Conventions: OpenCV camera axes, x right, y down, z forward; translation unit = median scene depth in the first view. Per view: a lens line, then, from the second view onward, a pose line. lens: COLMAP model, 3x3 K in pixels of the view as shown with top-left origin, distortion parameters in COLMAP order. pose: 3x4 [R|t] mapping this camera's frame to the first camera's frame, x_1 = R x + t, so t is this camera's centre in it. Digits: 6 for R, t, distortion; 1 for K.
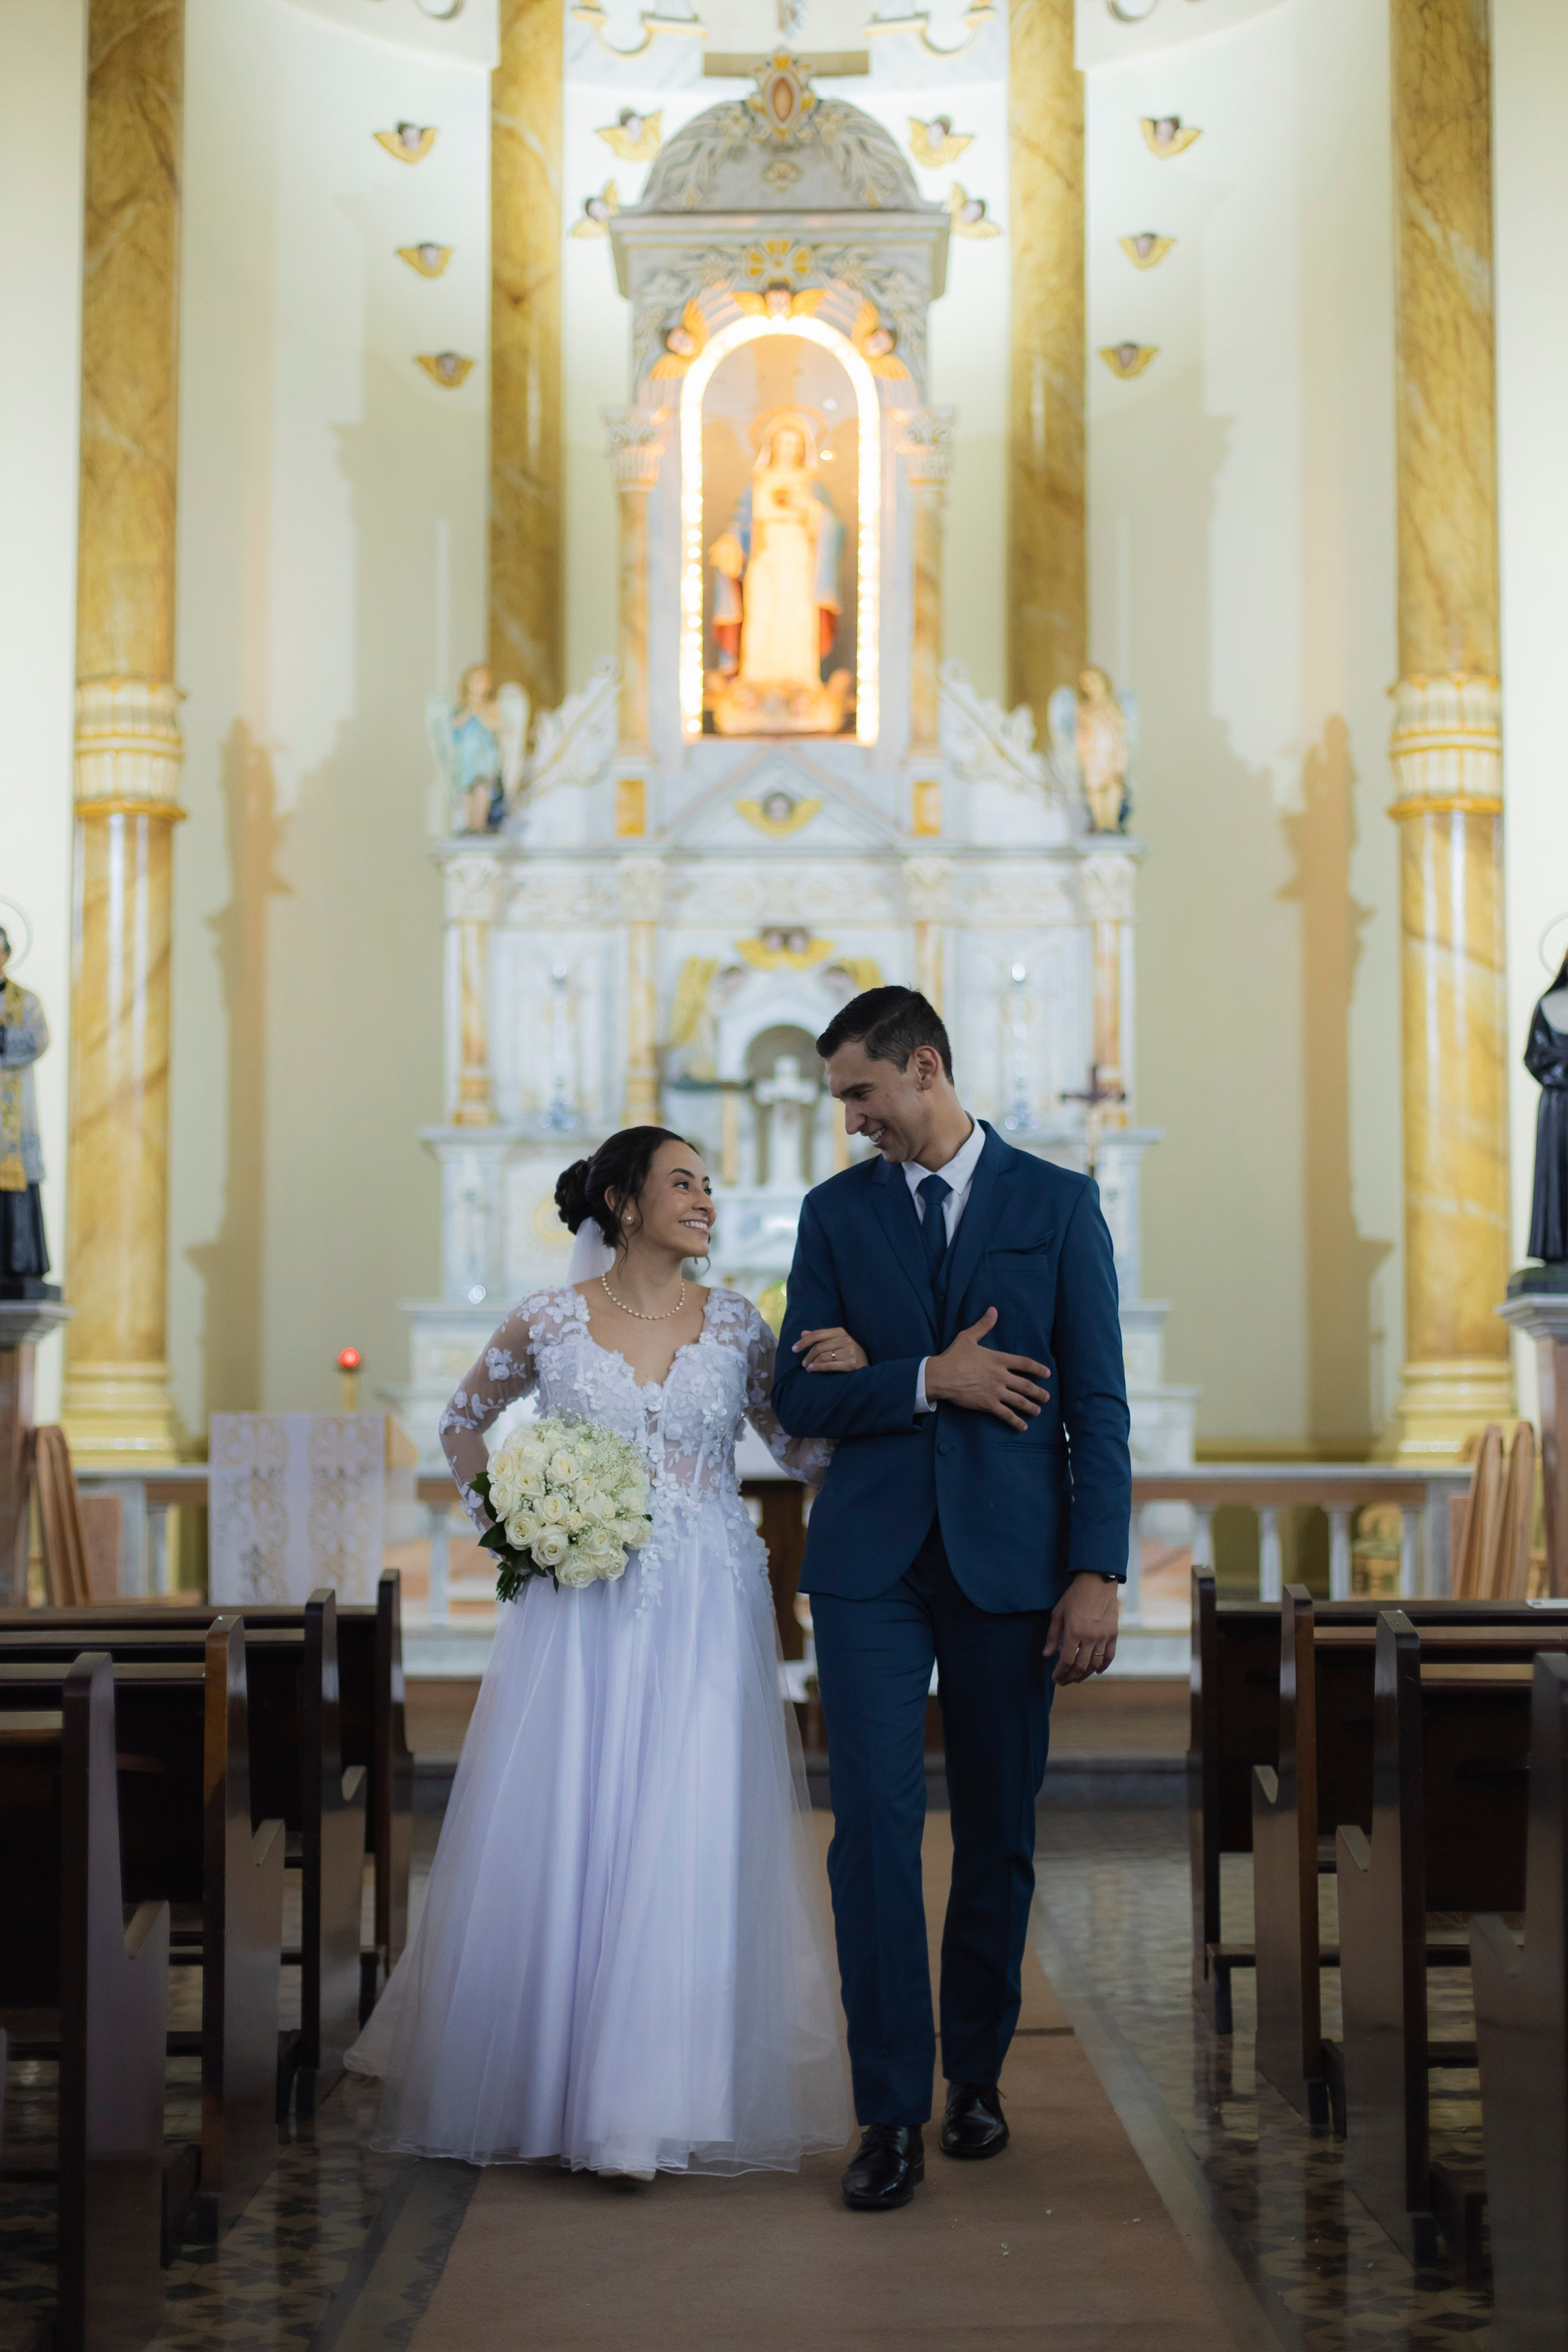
lens RADIAL K [[3395.8, 0, 777.1], [0, 3395.8, 1157.7], [0, 0, 1]] dist [0.010707, 0.000000]
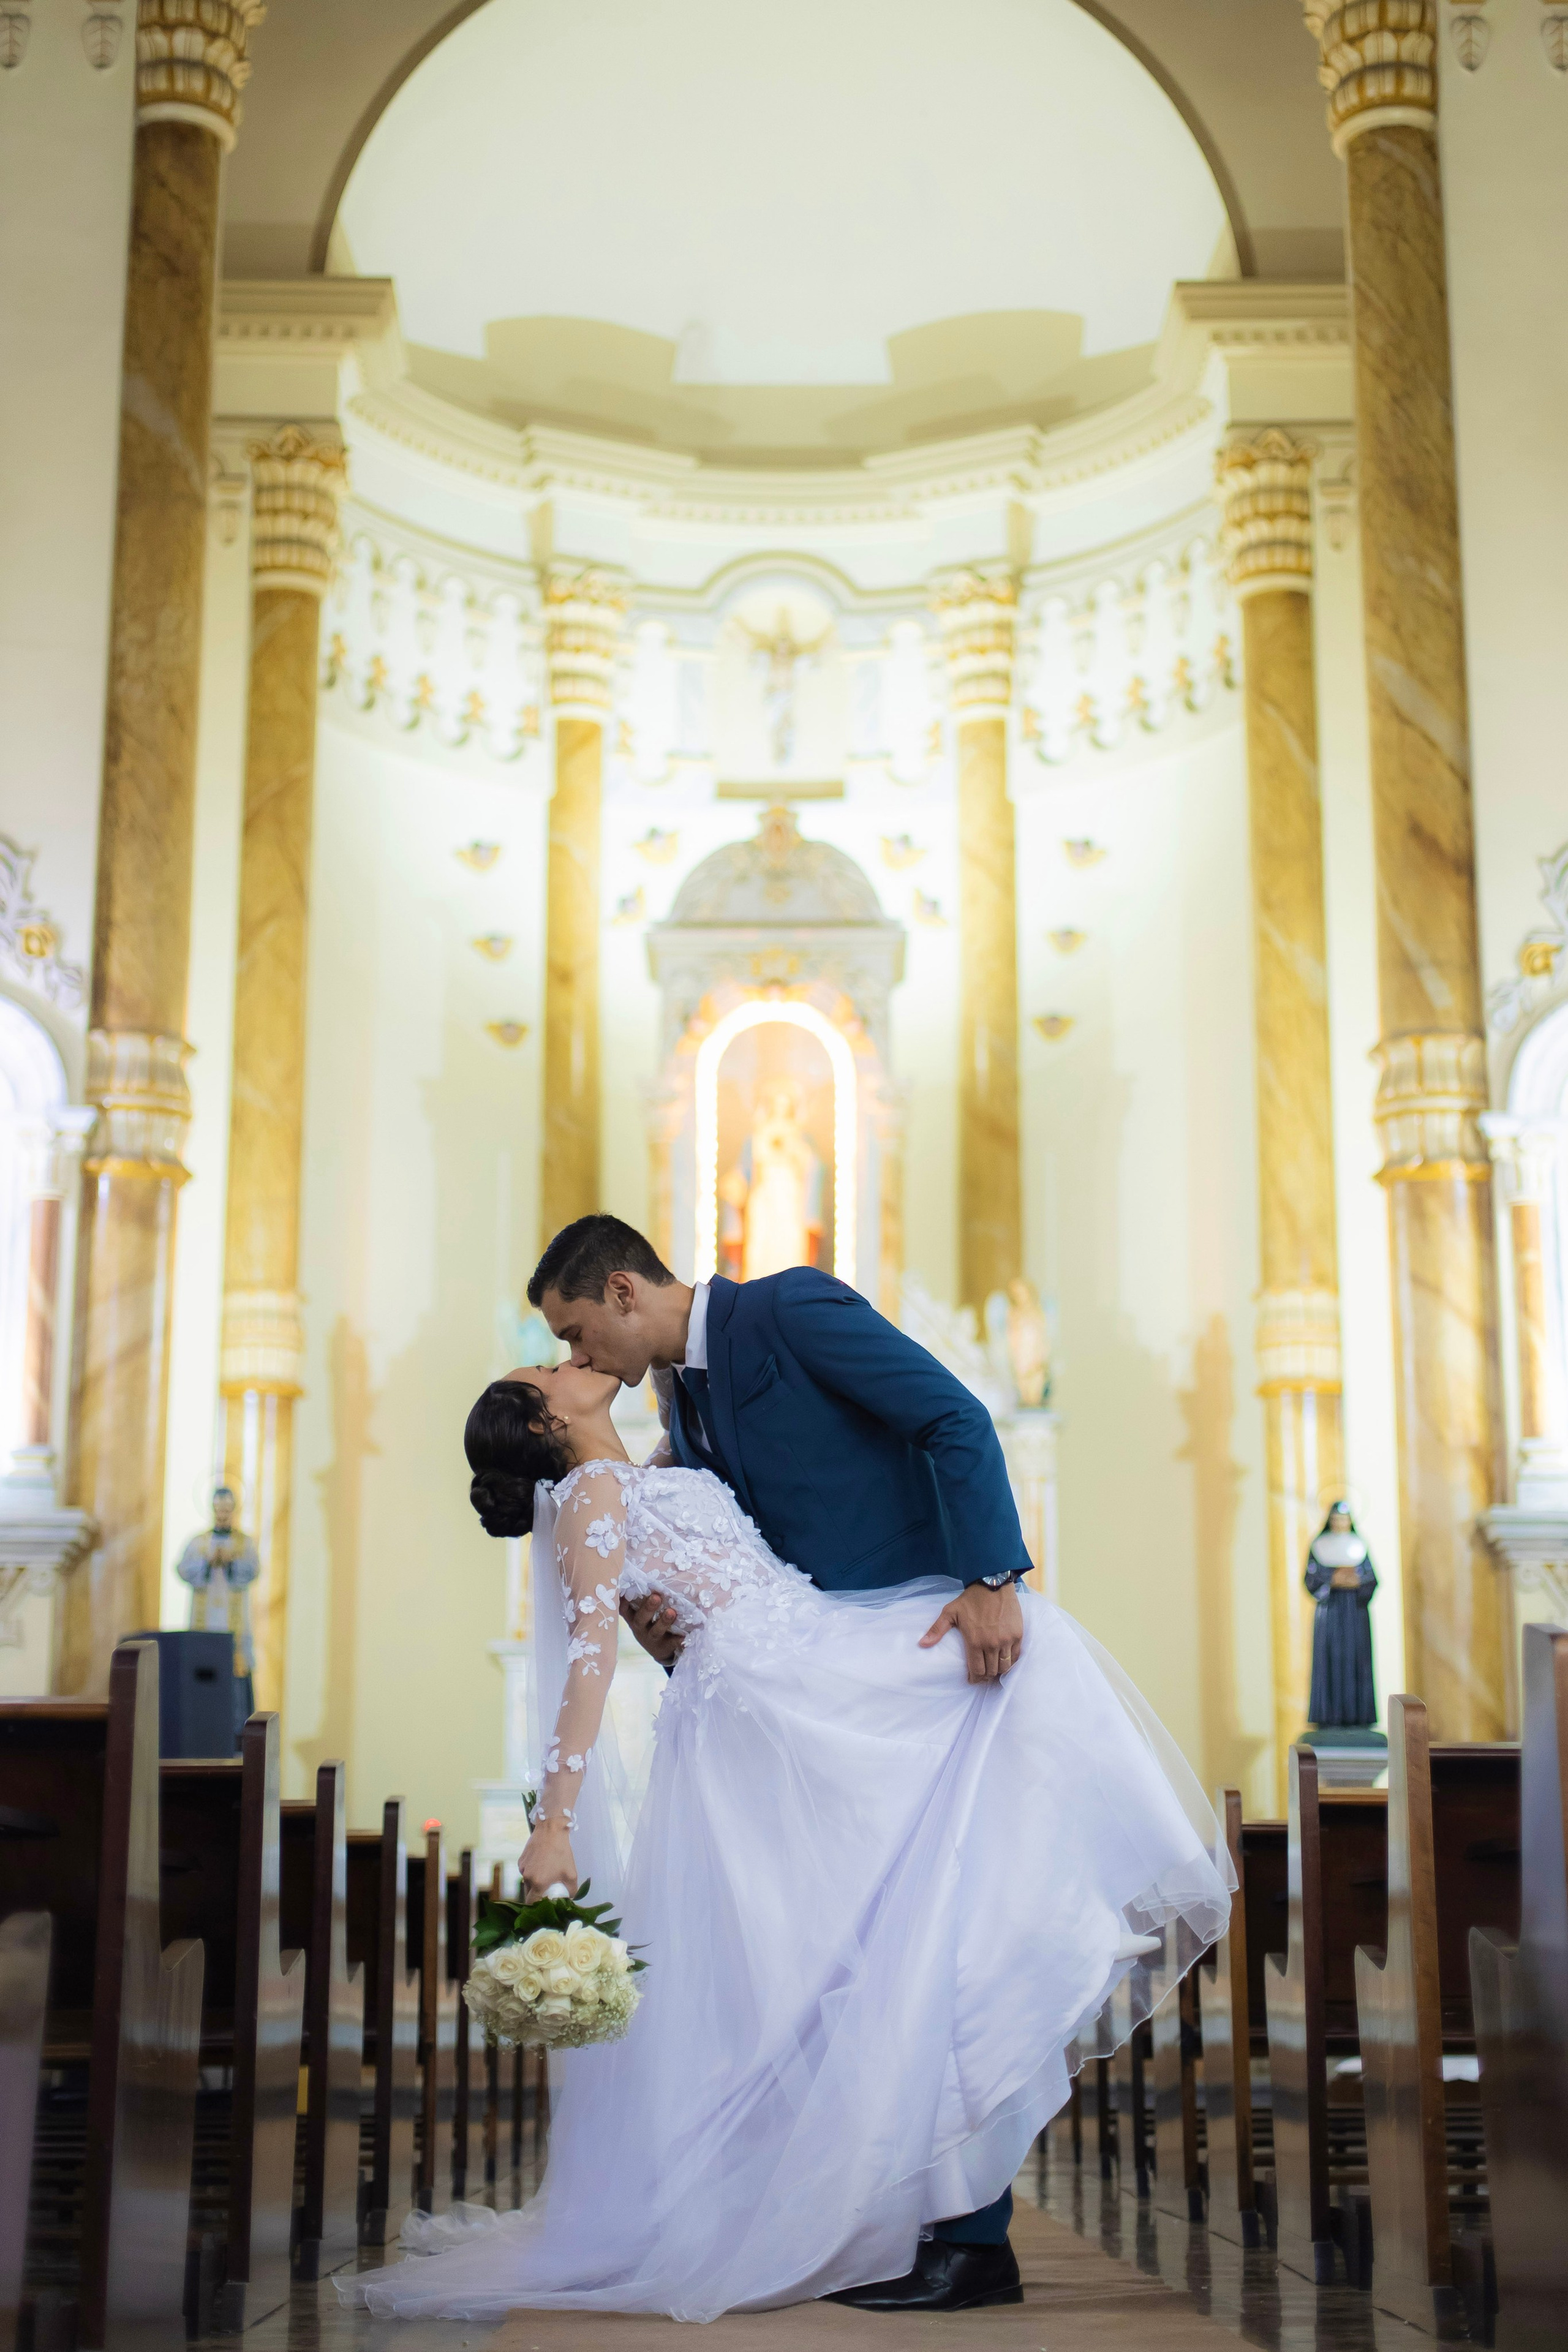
lens RADIAL K [[3395.8, 0, 798.7], [0, 3395.8, 1165.7], [0, 0, 1]] dist [0.010707, 0.000000]
pose [[0.999953, 0.001747, 0.009485, -0.002611], [-0.000258, 0.987956, -0.154732, 0.011084], [-0.009641, 0.154722, 0.987911, -0.261993]]
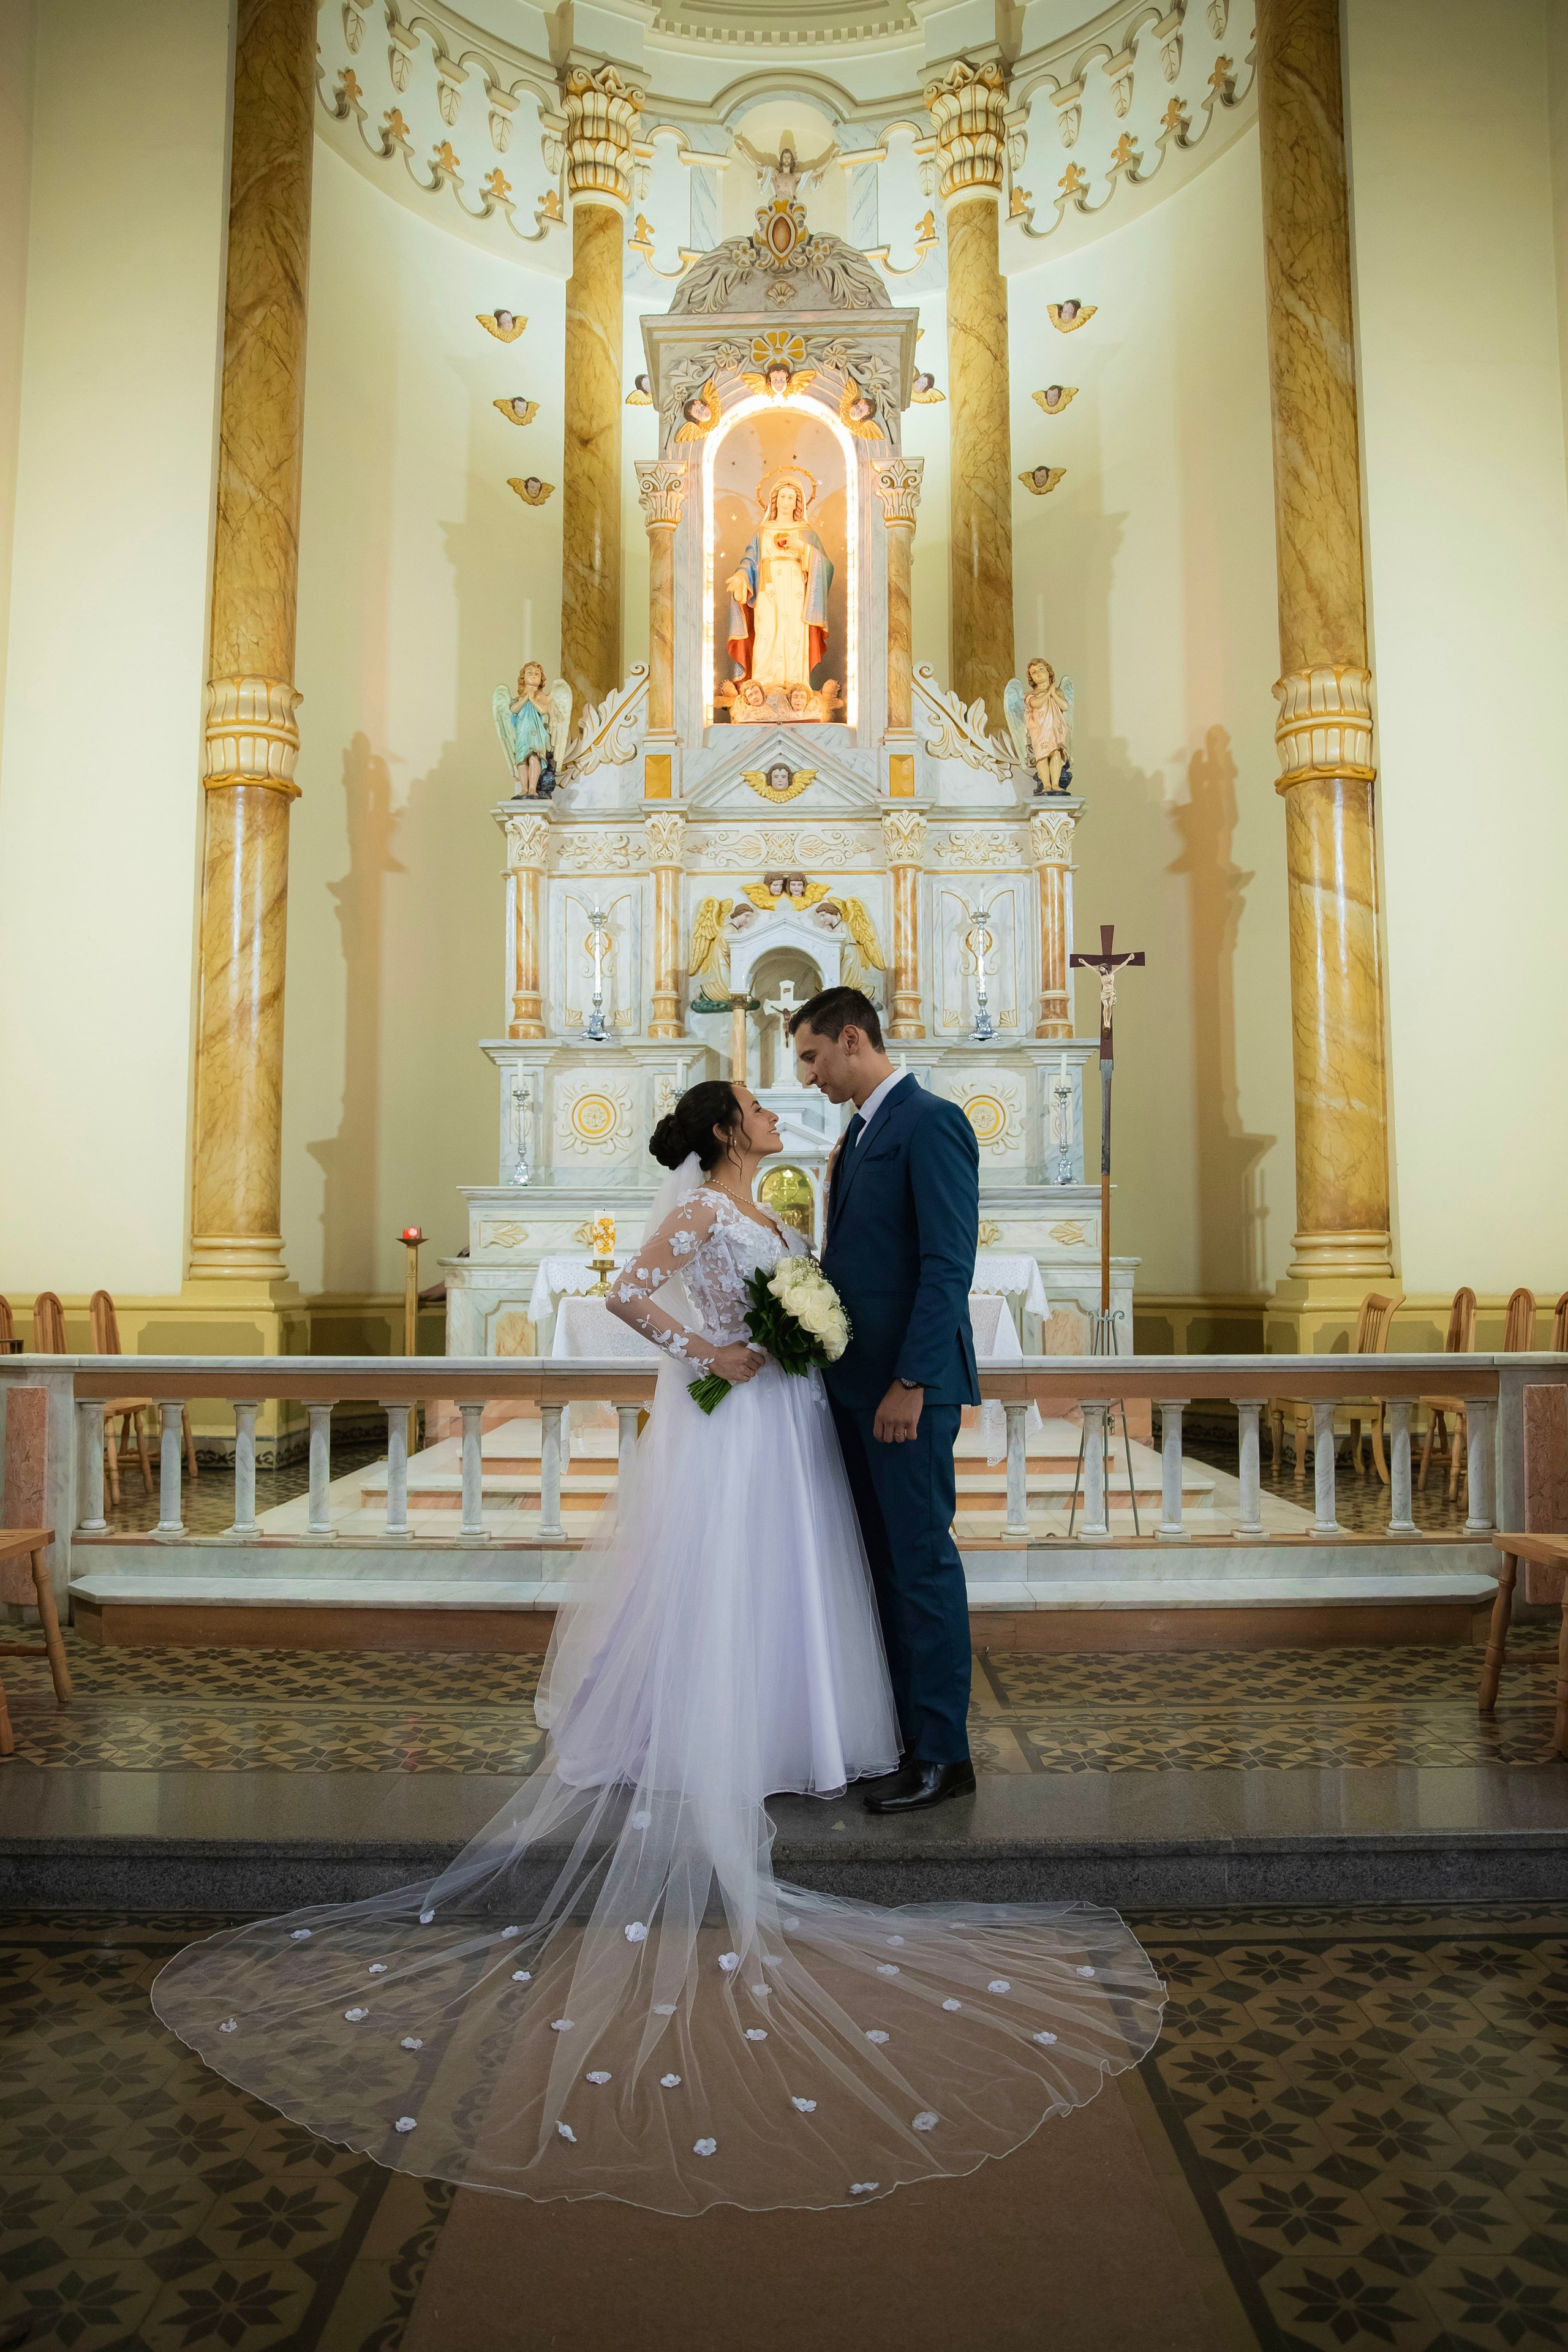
lens RADIAL K [[1671.8, 0, 775.0], [0, 1671.8, 1135.3], [0, 0, 1]] dist [-0.062927, 0.001906]
pose [[0.999977, -0.002662, -0.006304, 0.002199], [0.002697, 0.999981, 0.005594, 0.021225], [0.006289, -0.005611, 0.999964, 0.398837]]
